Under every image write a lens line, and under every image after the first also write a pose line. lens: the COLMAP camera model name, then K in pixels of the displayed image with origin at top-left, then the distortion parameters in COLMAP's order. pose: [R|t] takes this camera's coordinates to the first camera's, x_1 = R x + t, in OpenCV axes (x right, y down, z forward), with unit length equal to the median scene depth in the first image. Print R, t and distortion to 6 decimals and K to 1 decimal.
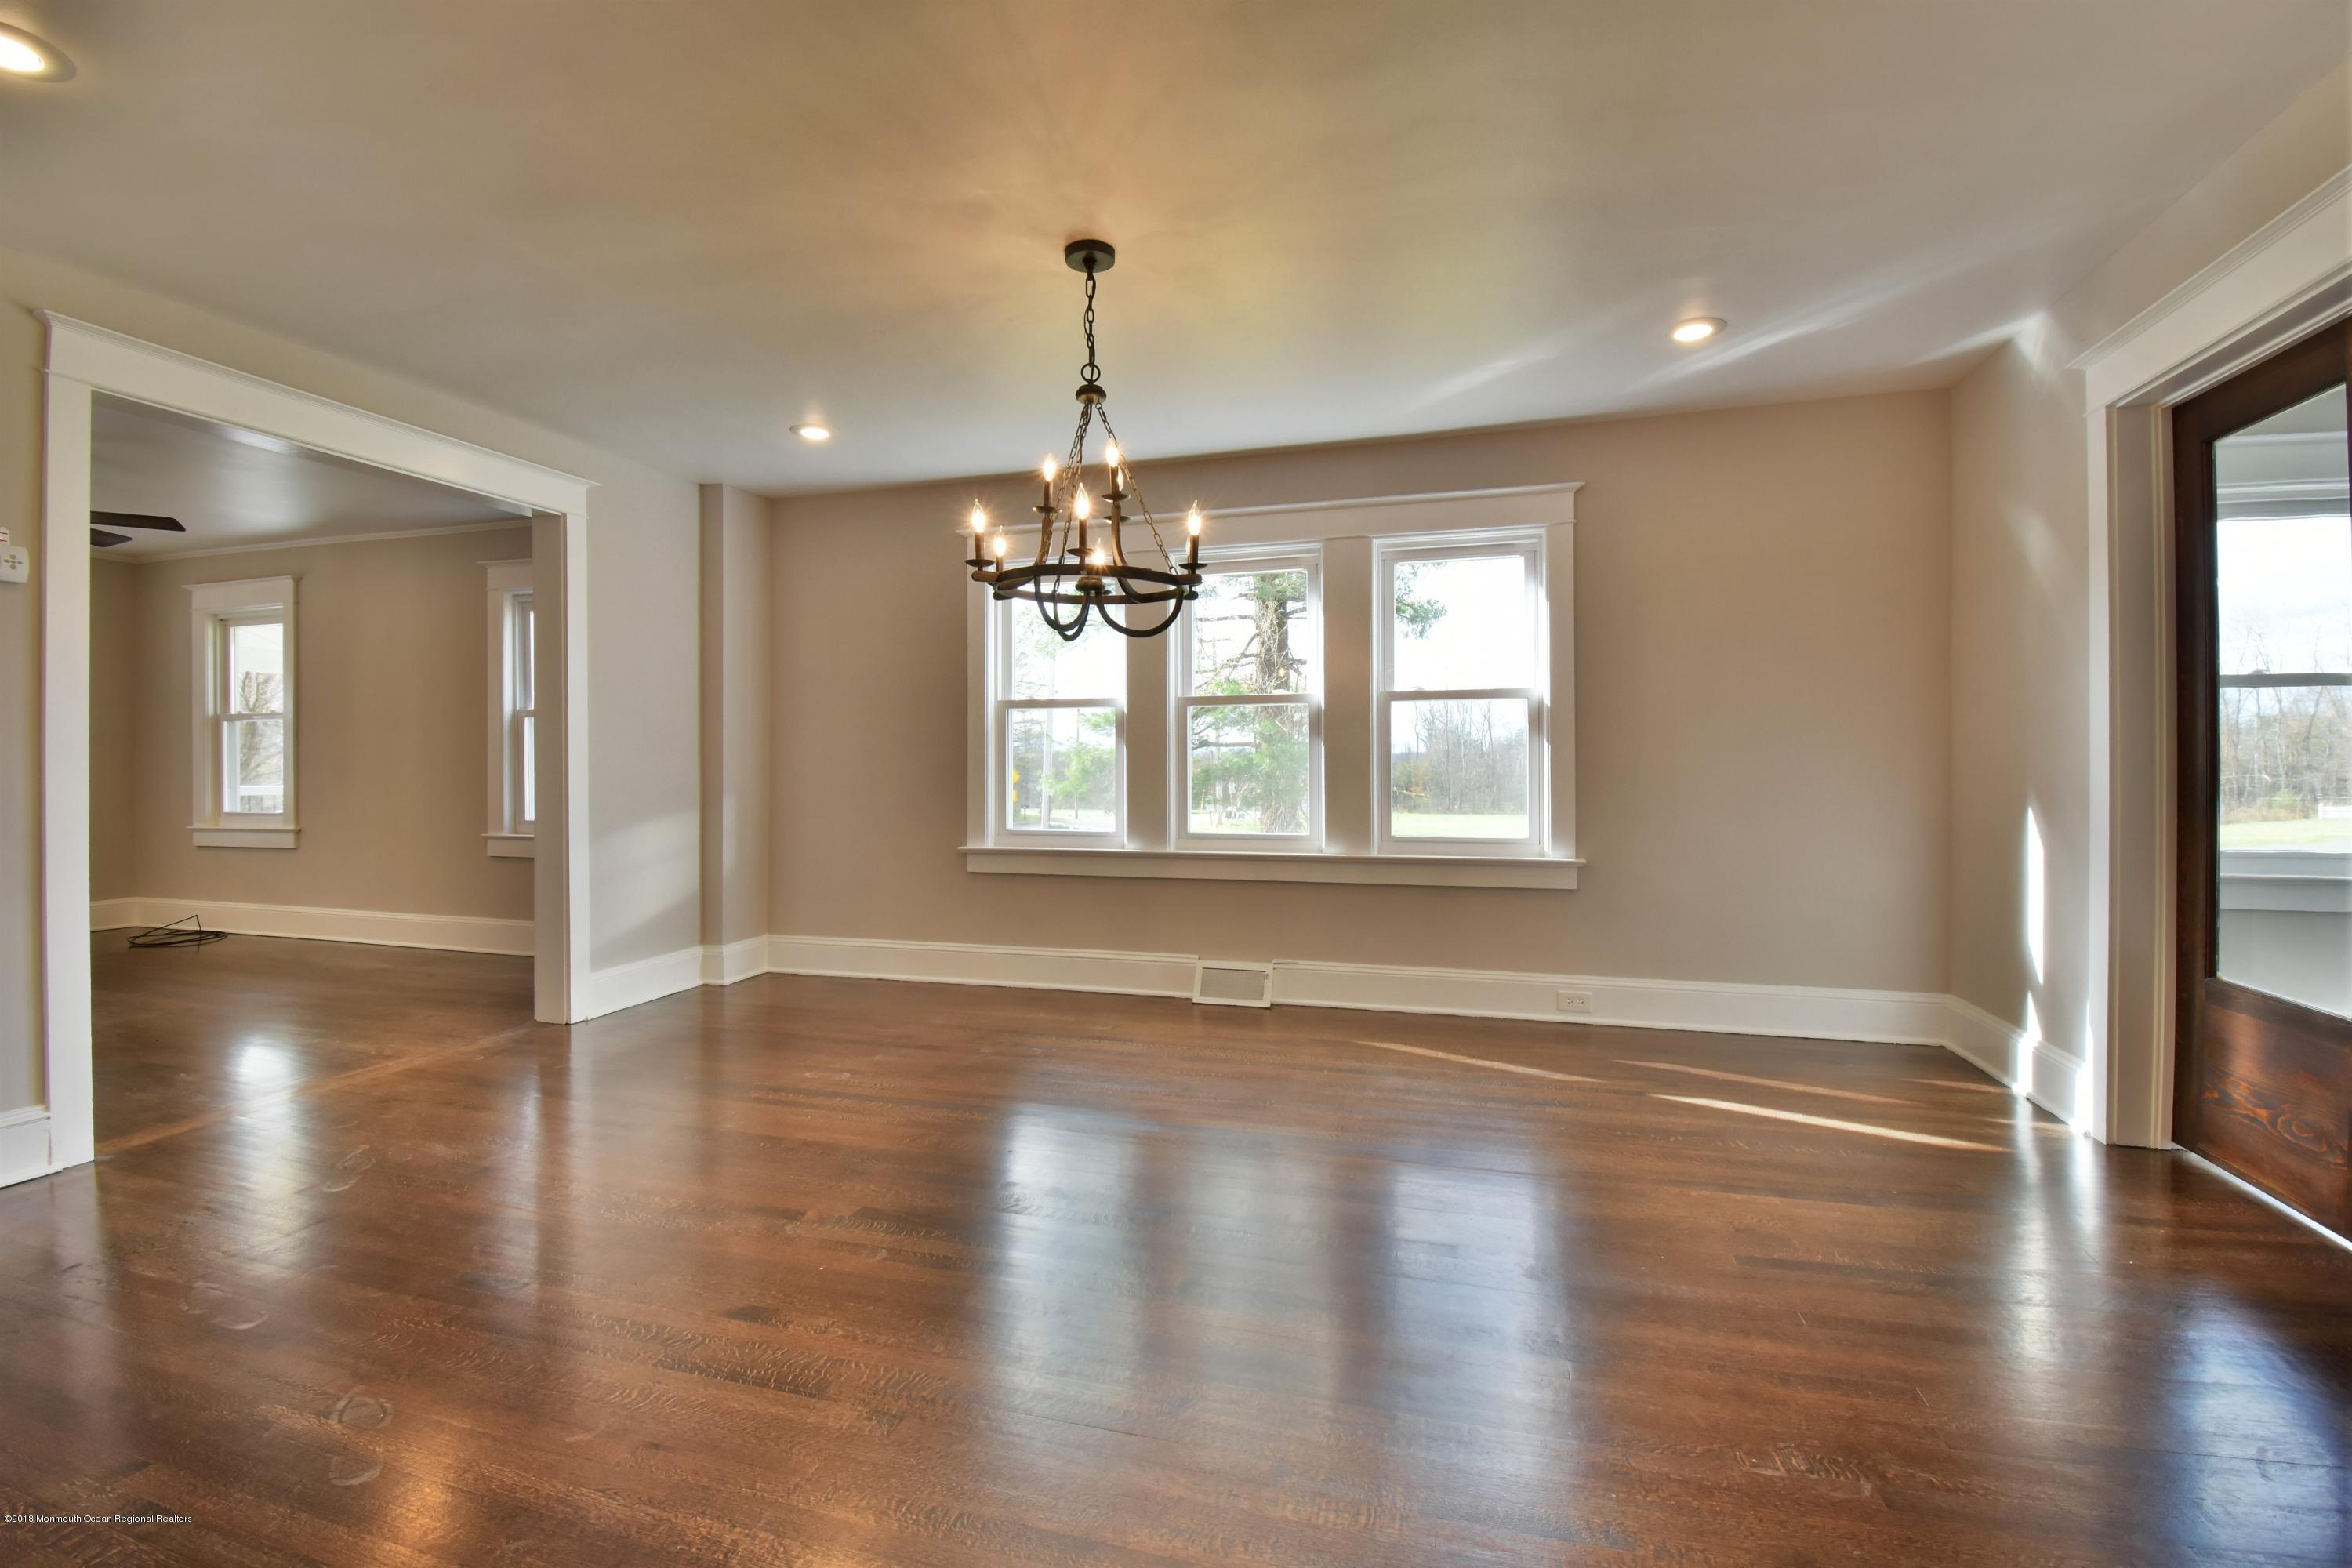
lens RADIAL K [[1019.5, 0, 1175.8], [0, 1019.5, 759.0], [0, 0, 1]] dist [-0.001954, -0.000250]
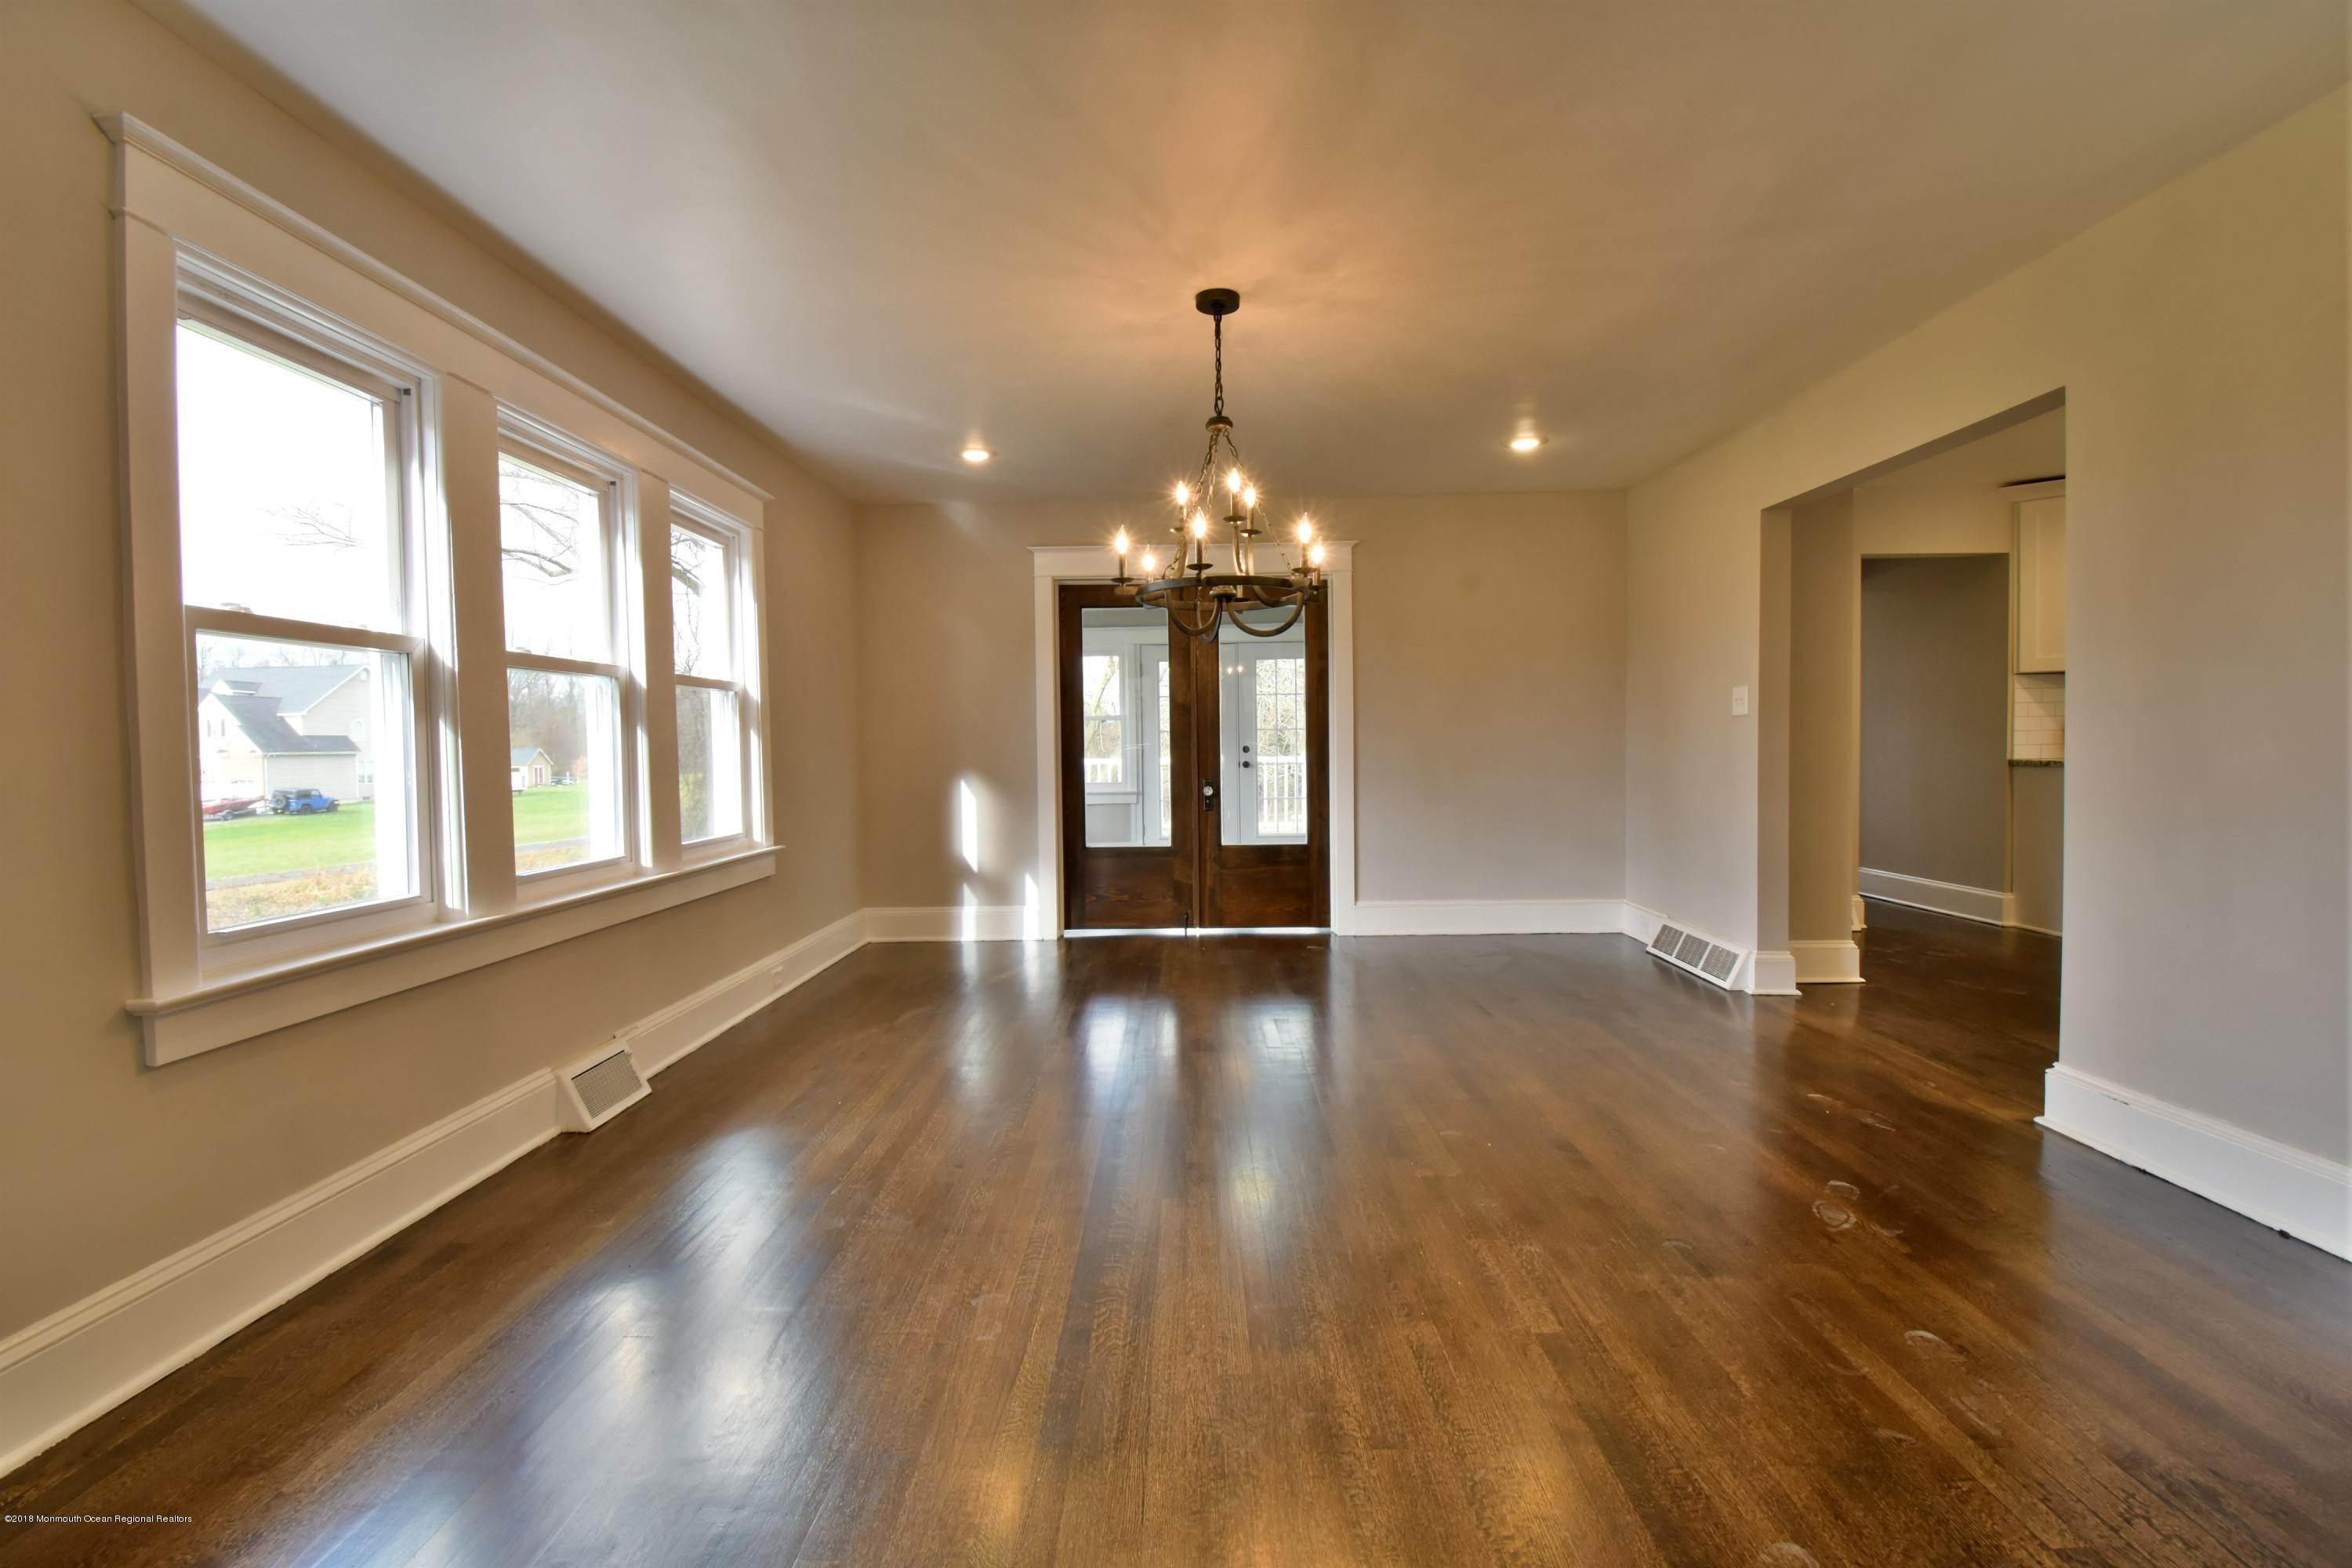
lens RADIAL K [[1037.5, 0, 1180.4], [0, 1037.5, 772.9], [0, 0, 1]] dist [-0.000856, -0.016777]
pose [[-0.257338, -0.032332, 0.965780, -0.510467], [-0.010235, 0.999475, 0.030733, -0.008284], [-0.966267, -0.001976, -0.257534, 0.577387]]
